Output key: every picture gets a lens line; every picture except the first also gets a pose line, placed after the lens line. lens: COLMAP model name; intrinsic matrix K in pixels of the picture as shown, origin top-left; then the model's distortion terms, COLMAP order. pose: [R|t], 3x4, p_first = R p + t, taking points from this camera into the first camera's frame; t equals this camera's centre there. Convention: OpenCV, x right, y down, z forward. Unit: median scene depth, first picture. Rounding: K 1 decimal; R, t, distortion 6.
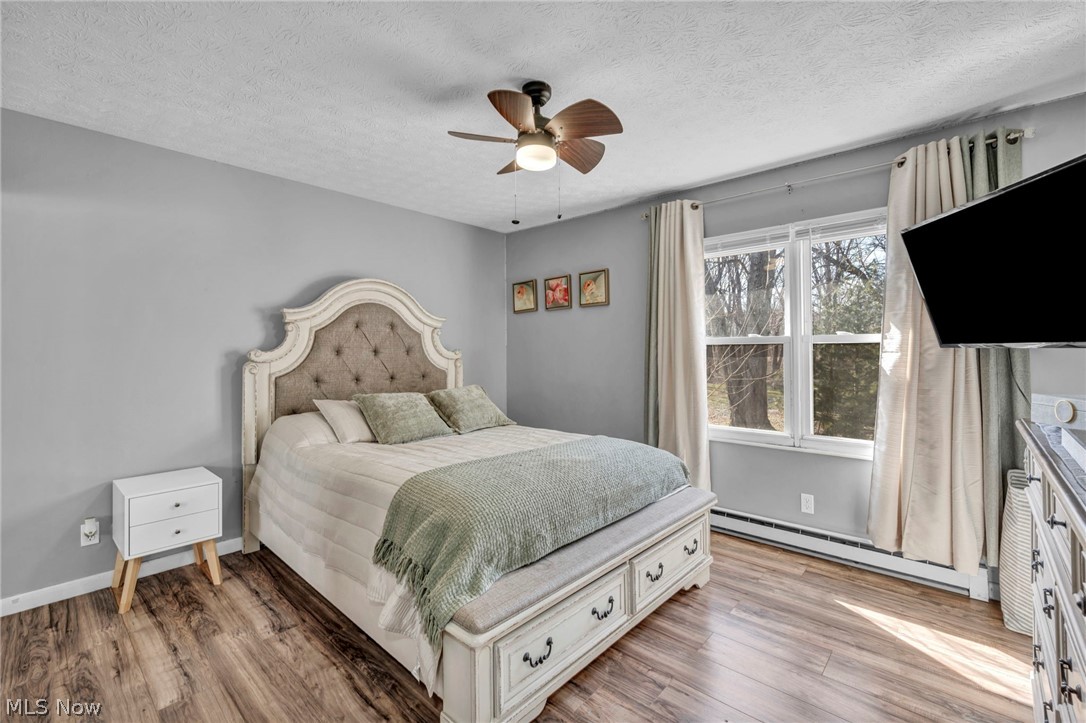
lens RADIAL K [[466.5, 0, 539.8], [0, 466.5, 346.1], [0, 0, 1]] dist [-0.001919, -0.000225]
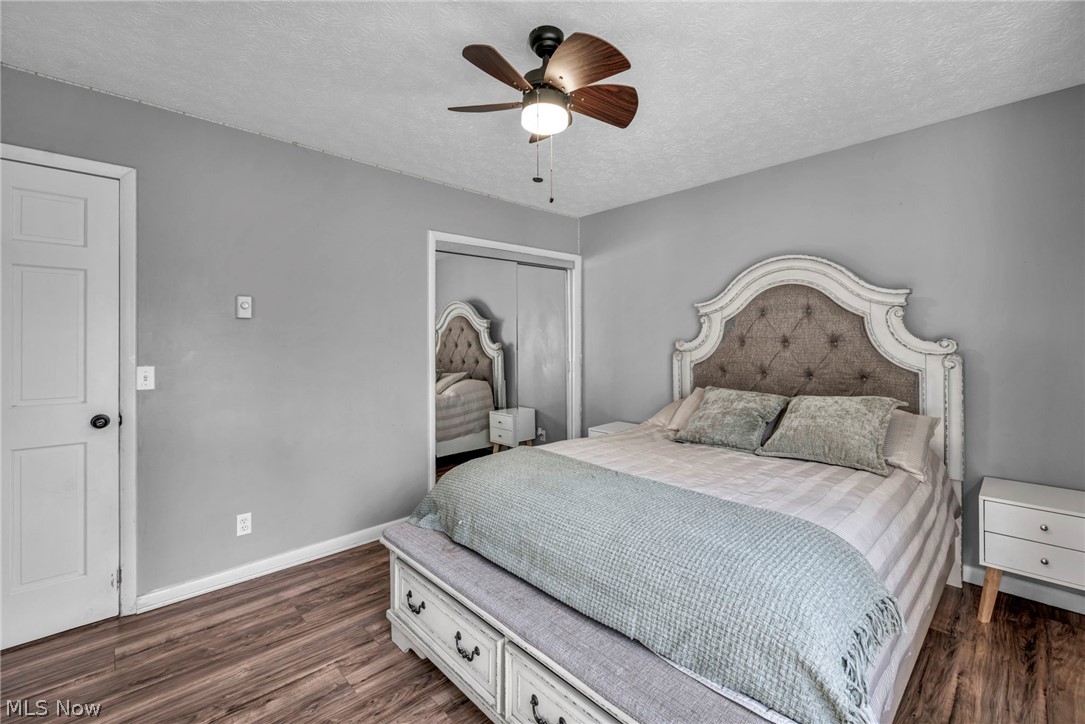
lens RADIAL K [[466.1, 0, 539.3], [0, 466.1, 346.7], [0, 0, 1]] dist [-0.001919, -0.000225]
pose [[-0.110090, 0.002703, -0.993918, 0.523267], [0.010106, 0.999948, 0.001600, 0.014808], [0.993870, -0.009868, -0.110111, 0.679829]]
